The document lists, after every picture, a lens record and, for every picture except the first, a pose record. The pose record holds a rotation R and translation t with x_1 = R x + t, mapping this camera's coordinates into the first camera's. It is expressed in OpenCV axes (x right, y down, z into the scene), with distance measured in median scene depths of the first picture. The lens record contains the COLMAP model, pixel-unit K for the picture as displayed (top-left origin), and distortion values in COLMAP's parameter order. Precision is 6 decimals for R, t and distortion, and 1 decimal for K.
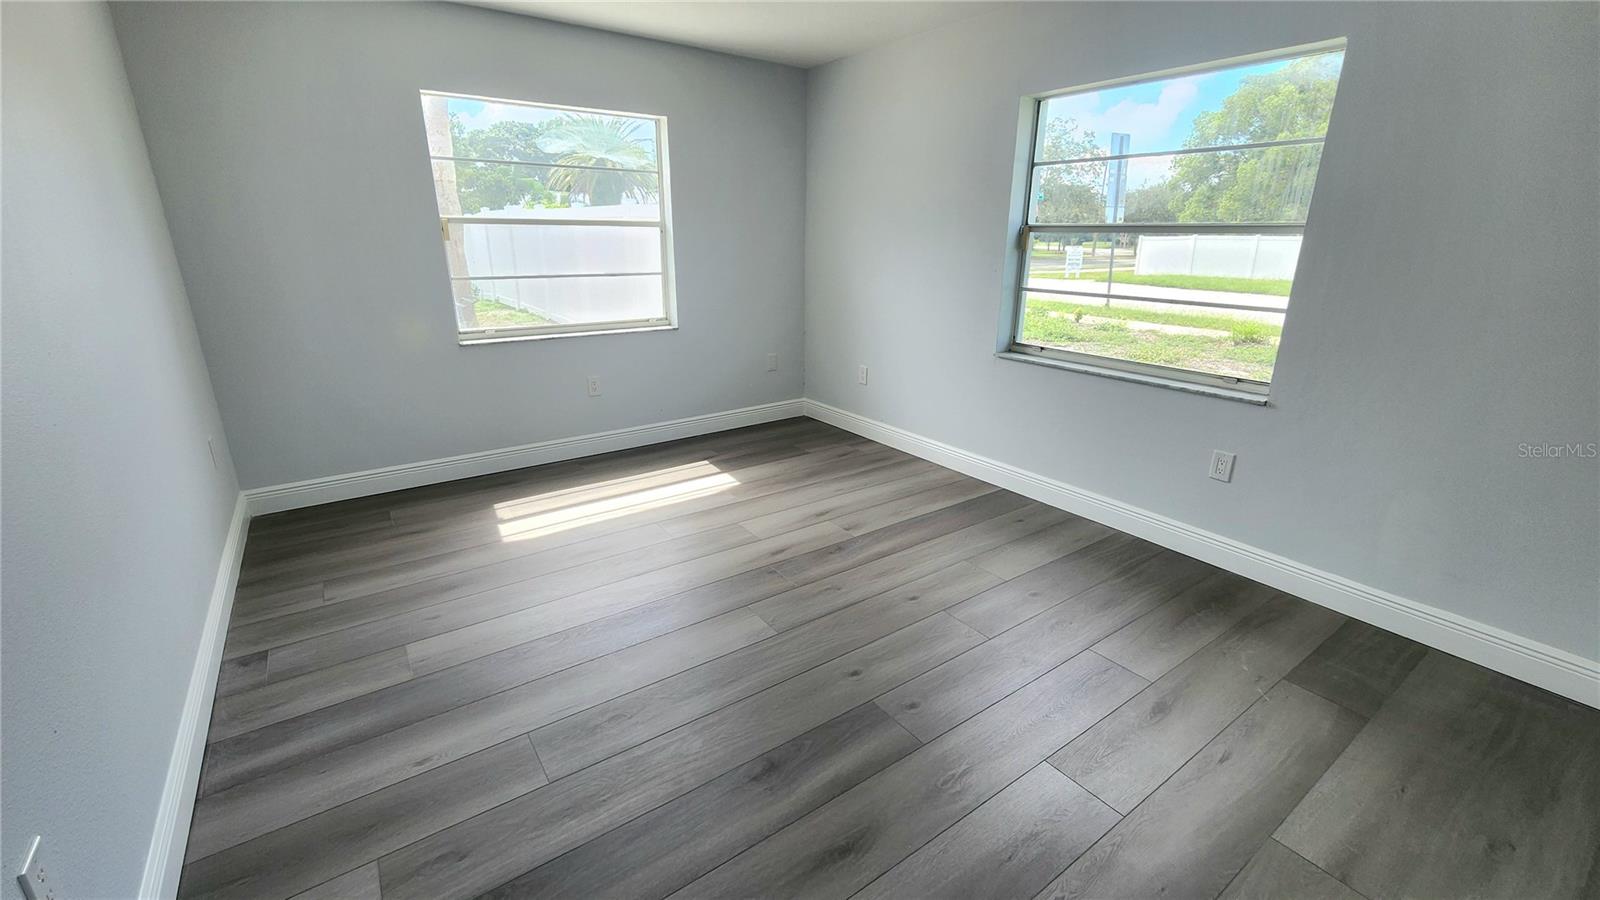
lens RADIAL K [[659.5, 0, 799.6], [0, 659.5, 450.0], [0, 0, 1]] dist [0.002162, -0.000239]
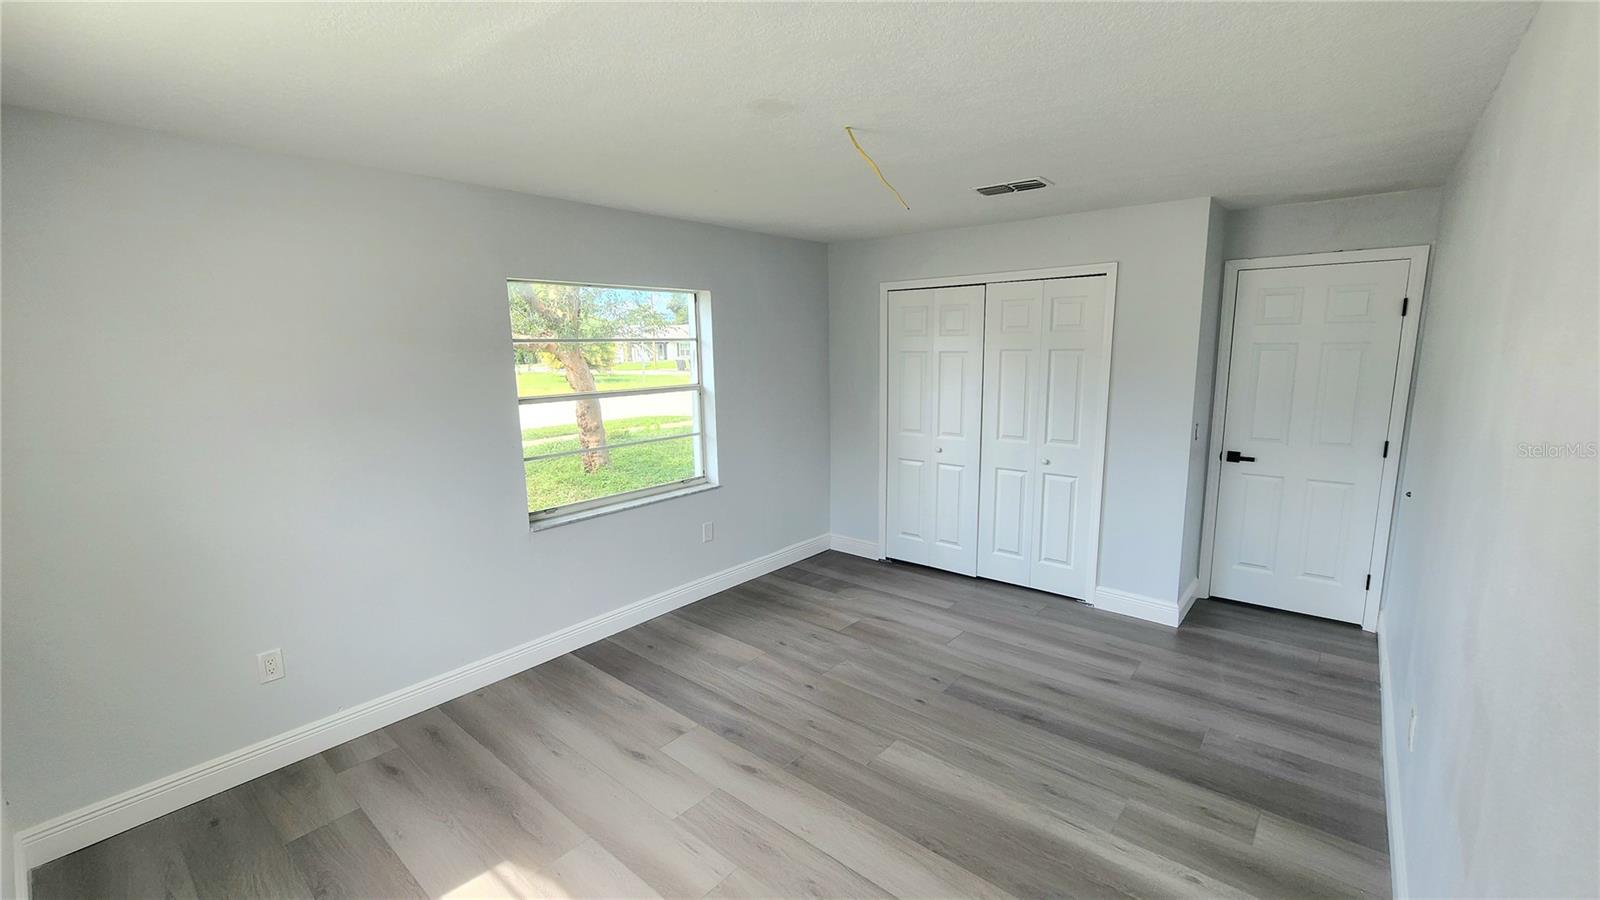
lens RADIAL K [[659.5, 0, 801.5], [0, 659.5, 451.1], [0, 0, 1]] dist [0.002162, -0.000239]
pose [[-0.242034, -0.166350, 0.955901, -0.821570], [0.312742, 0.919237, 0.239155, -0.426673], [-0.918484, 0.356834, -0.170462, 0.921332]]
